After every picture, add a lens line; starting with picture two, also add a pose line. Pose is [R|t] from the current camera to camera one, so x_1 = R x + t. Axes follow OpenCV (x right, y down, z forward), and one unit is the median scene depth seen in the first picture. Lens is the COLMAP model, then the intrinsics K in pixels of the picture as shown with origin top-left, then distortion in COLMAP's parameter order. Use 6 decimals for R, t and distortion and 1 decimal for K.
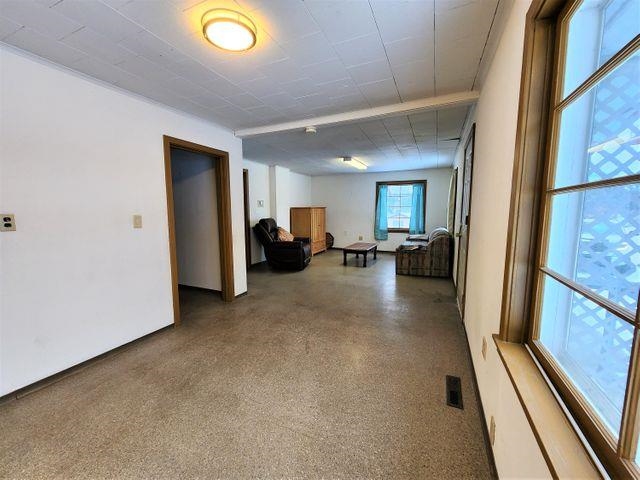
lens RADIAL K [[260.7, 0, 319.5], [0, 260.7, 242.2], [0, 0, 1]] dist [-0.002295, 0.001729]
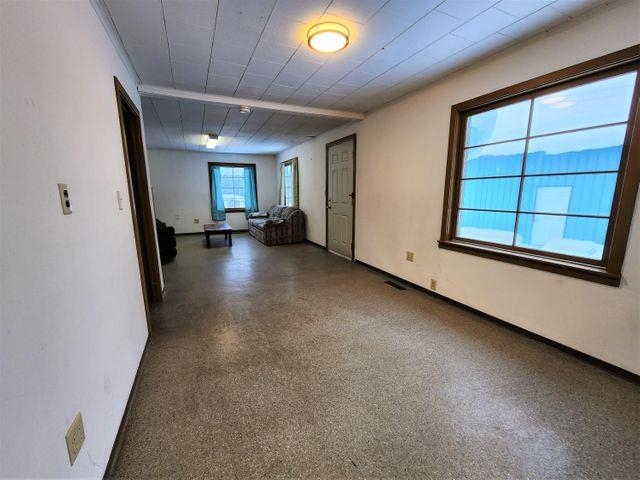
lens RADIAL K [[260.7, 0, 316.9], [0, 260.7, 240.8], [0, 0, 1]] dist [-0.002295, 0.001729]
pose [[0.651245, -0.140539, 0.745741, -0.352331], [0.096753, 0.990059, 0.102088, 0.002623], [-0.752675, 0.005668, 0.658368, 0.055730]]
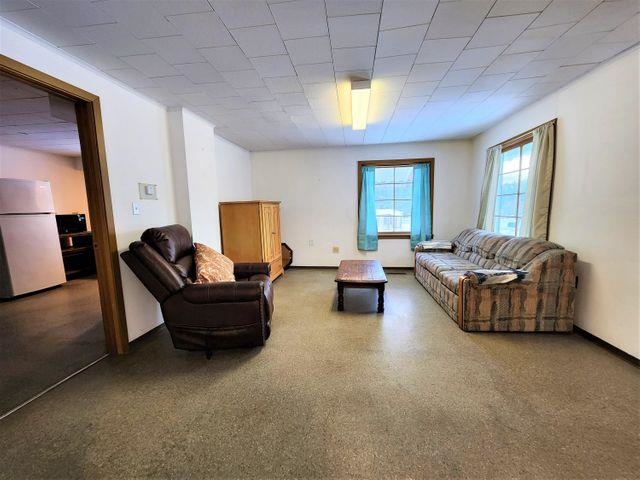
lens RADIAL K [[260.7, 0, 317.5], [0, 260.7, 241.7], [0, 0, 1]] dist [-0.002295, 0.001729]
pose [[0.959471, -0.053677, 0.276649, -0.080377], [0.054023, 0.998519, 0.006377, -0.053139], [-0.276581, 0.008827, 0.960950, 0.502508]]
